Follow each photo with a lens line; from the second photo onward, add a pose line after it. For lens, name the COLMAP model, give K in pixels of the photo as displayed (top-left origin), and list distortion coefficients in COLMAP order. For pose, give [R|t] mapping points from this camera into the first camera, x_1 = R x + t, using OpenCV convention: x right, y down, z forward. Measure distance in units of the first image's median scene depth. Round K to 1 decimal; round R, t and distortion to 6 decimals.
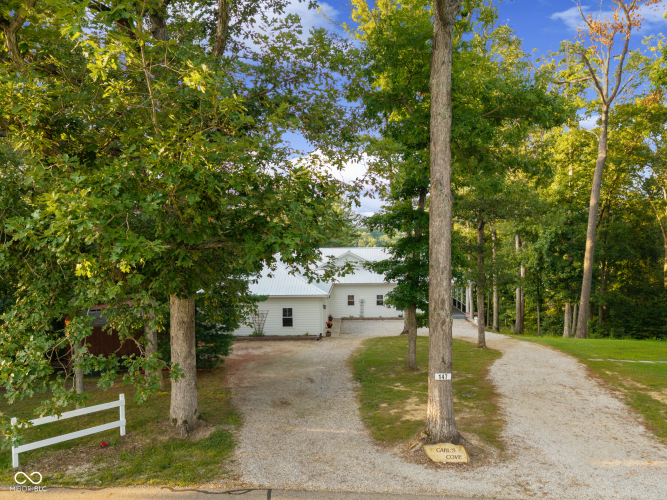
lens RADIAL K [[459.3, 0, 333.5], [0, 459.3, 250.0], [0, 0, 1]] dist [-0.000706, 0.000361]
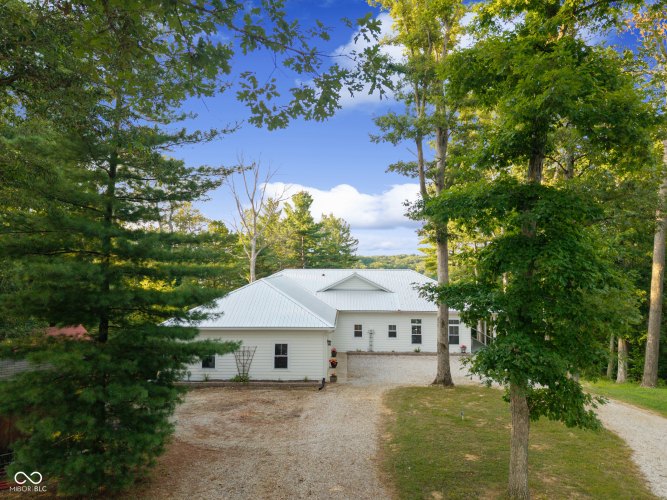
lens RADIAL K [[459.3, 0, 333.5], [0, 459.3, 250.0], [0, 0, 1]] dist [-0.000706, 0.000361]
pose [[0.999818, 0.019056, 0.000364, -0.013643], [-0.019014, 0.998589, -0.049580, 0.004821], [-0.001308, 0.049564, 0.998770, 0.190799]]
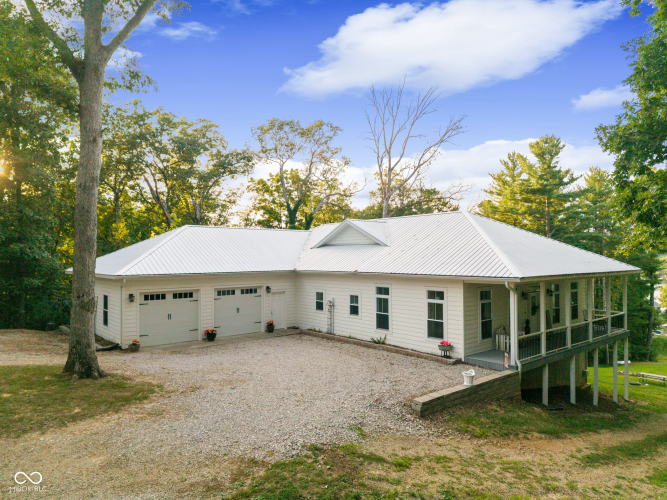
lens RADIAL K [[459.3, 0, 333.5], [0, 459.3, 250.0], [0, 0, 1]] dist [-0.000706, 0.000361]
pose [[0.673353, -0.001415, -0.739320, 0.601315], [-0.019196, 0.999628, -0.019396, 0.072265], [0.739072, 0.027253, 0.673075, 0.800295]]
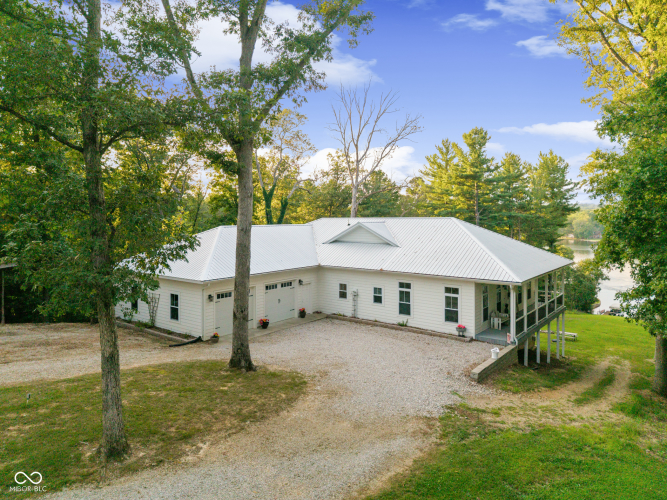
lens RADIAL K [[464.5, 0, 333.2], [0, 464.5, 218.0], [0, 0, 1]] dist [-0.001615, -0.002353]
pose [[0.804846, 0.015243, -0.593288, 0.567998], [-0.020687, 0.999783, -0.002377, -0.000059], [0.593123, 0.014186, 0.804987, 0.533765]]
